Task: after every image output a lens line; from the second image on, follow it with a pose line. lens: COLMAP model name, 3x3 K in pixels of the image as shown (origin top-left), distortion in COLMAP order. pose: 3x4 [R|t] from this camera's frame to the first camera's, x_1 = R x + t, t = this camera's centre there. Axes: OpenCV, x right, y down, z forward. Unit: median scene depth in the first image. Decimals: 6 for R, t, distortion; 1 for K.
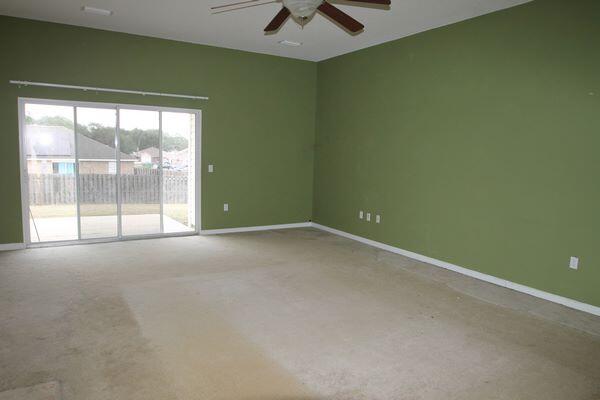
lens RADIAL K [[413.0, 0, 300.0], [0, 413.0, 200.0], [0, 0, 1]] dist [0.001103, 0.000186]
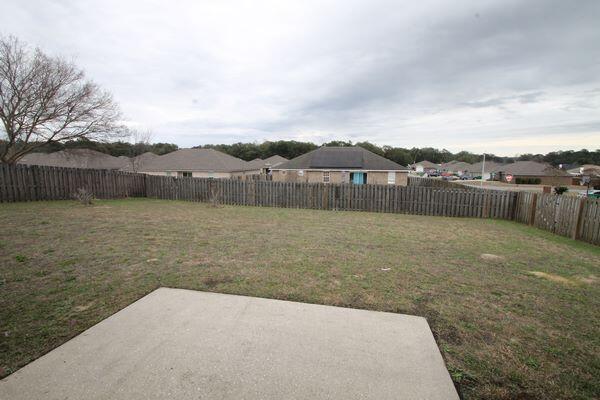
lens RADIAL K [[279.7, 0, 302.4], [0, 279.7, 201.8], [0, 0, 1]] dist [0.001472, -0.012892]
pose [[0.730965, 0.075030, -0.678278, -0.069123], [-0.063313, 0.997107, 0.042068, -0.021379], [0.679472, 0.012194, 0.733600, 0.199222]]
